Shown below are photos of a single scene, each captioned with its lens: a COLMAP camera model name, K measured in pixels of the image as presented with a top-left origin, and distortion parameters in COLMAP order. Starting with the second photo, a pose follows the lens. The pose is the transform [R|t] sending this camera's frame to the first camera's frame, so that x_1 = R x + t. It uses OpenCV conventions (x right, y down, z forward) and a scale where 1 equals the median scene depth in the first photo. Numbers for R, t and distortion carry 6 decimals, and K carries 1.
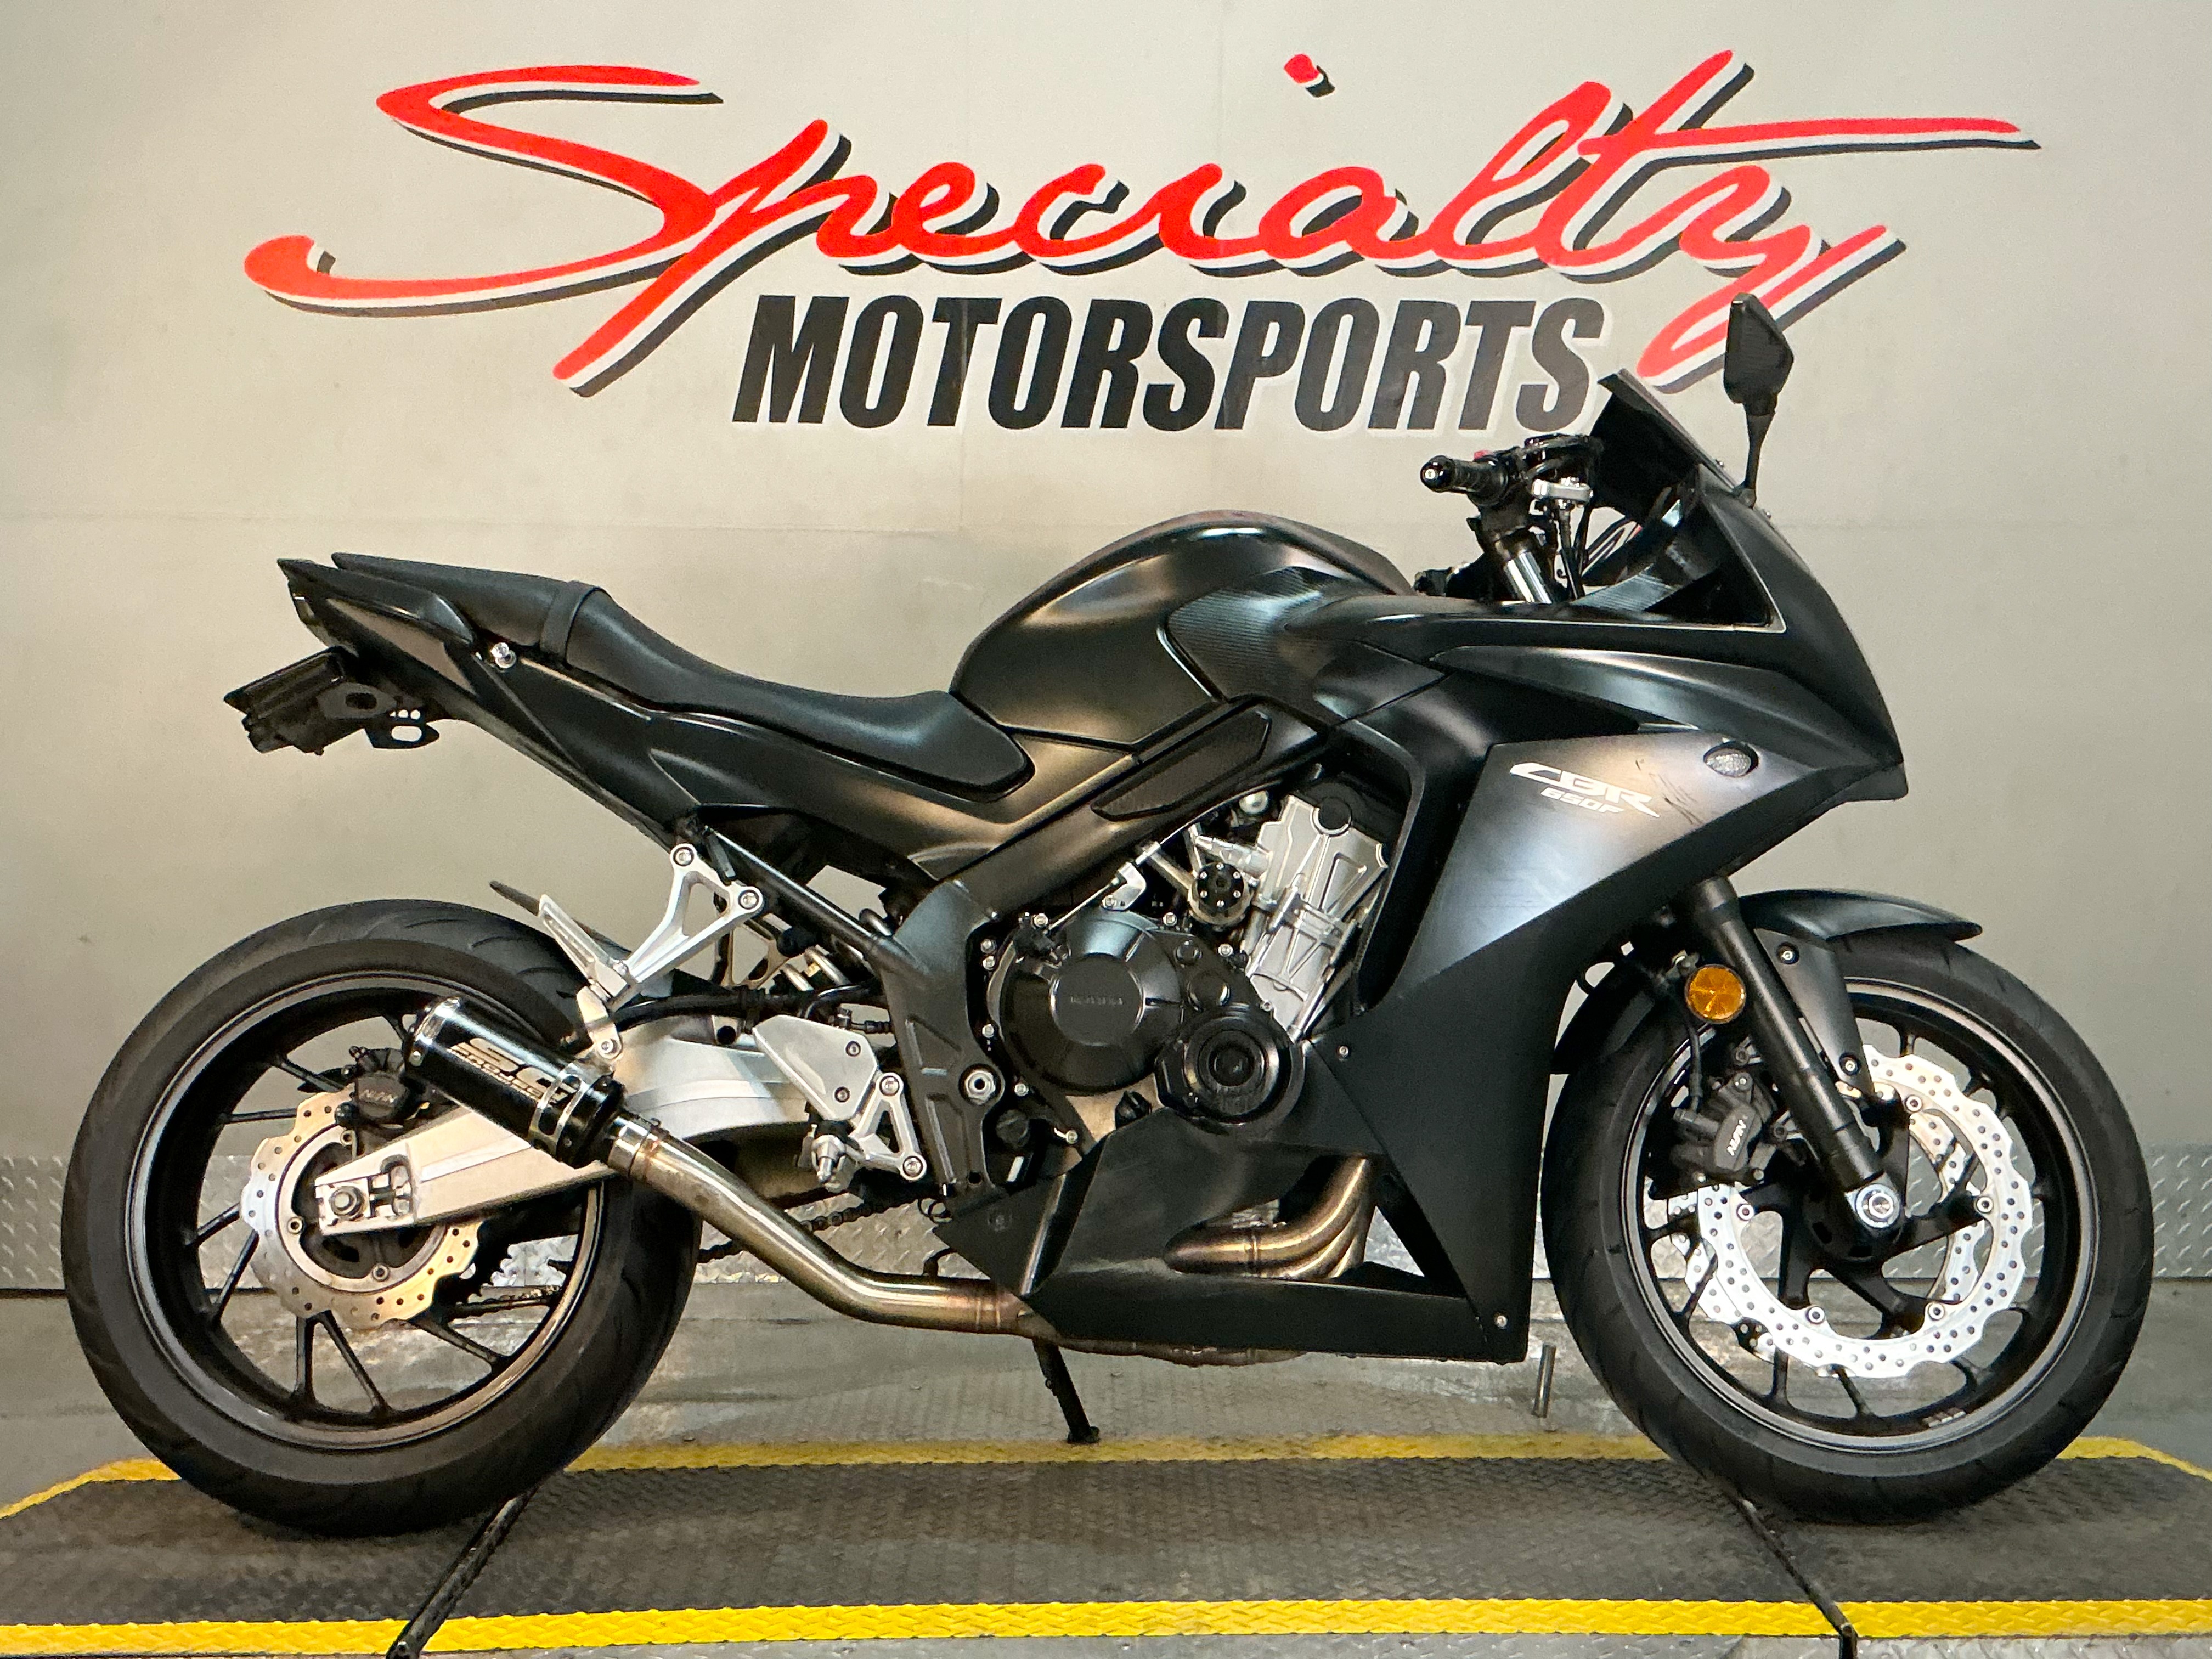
lens RADIAL K [[2635.4, 0, 1104.4], [0, 2635.4, 814.2], [0, 0, 1]] dist [0.081030, 0.000000]
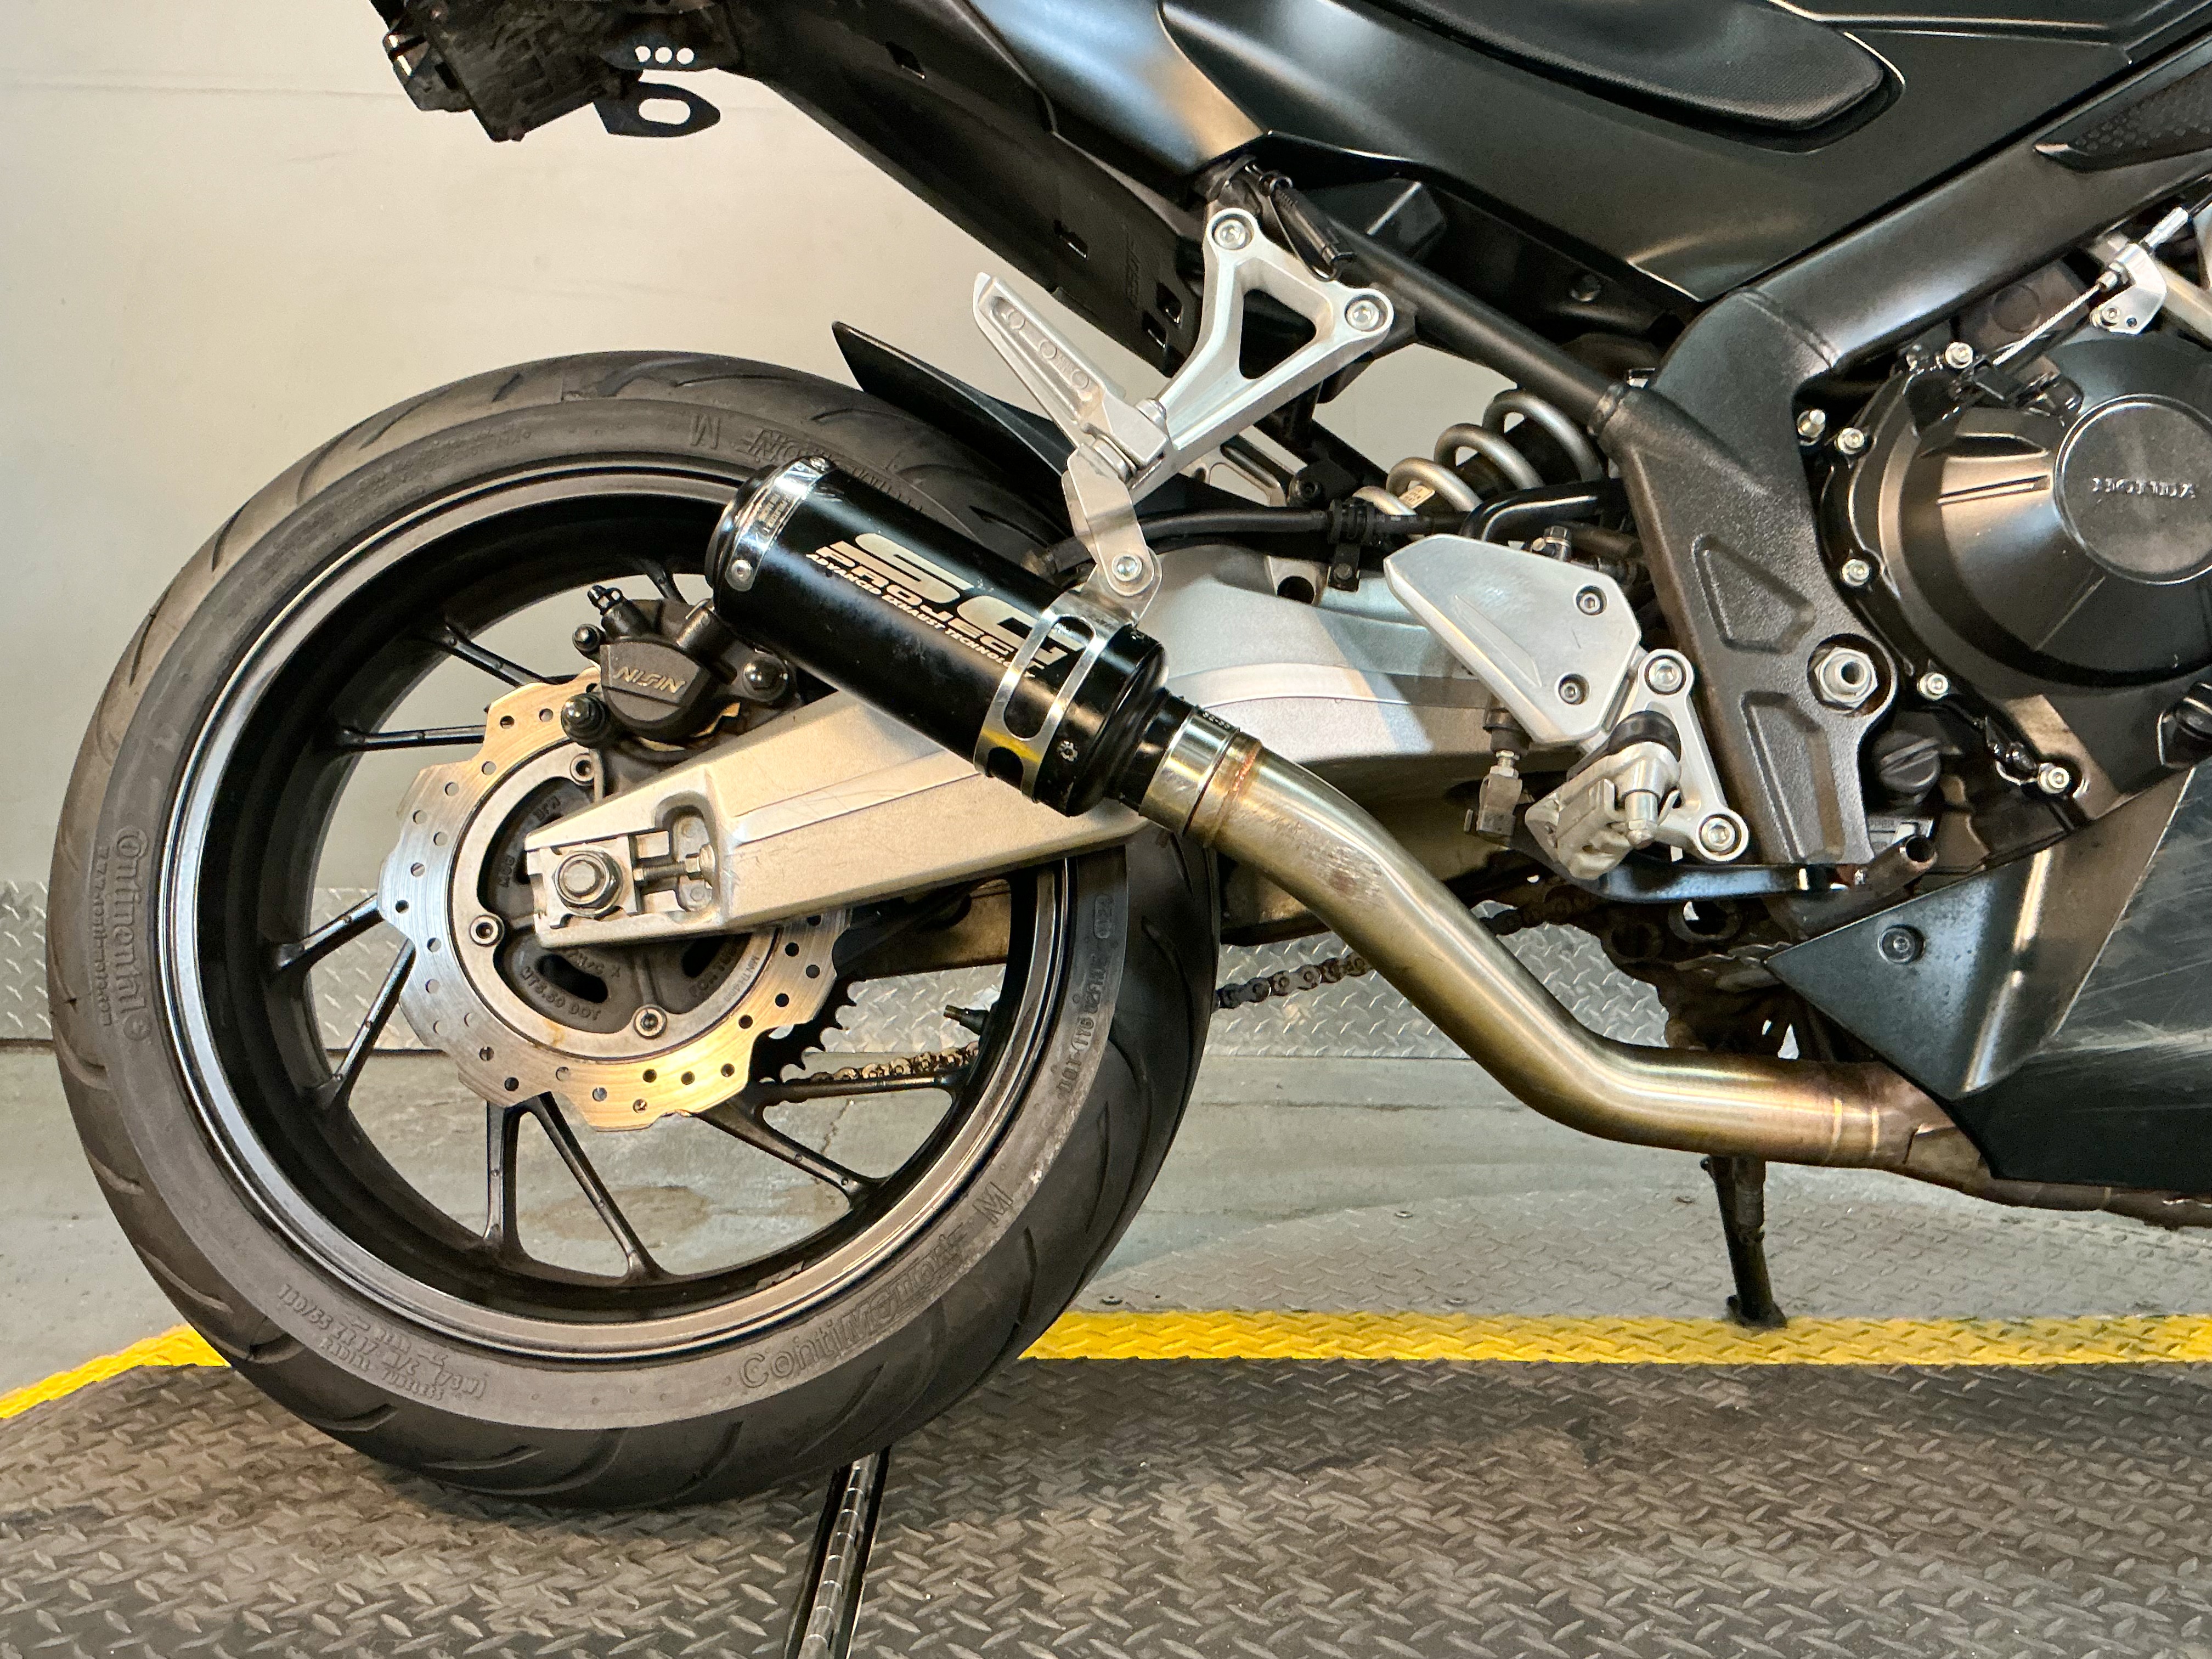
lens RADIAL K [[1924.8, 0, 1101.2], [0, 1924.8, 826.7], [0, 0, 1]] dist [0.075698, -0.029651]
pose [[0.999654, 0.017224, 0.019857, -0.193003], [-0.018390, 0.998021, 0.060138, 0.110113], [-0.018782, -0.060483, 0.997993, 0.624877]]
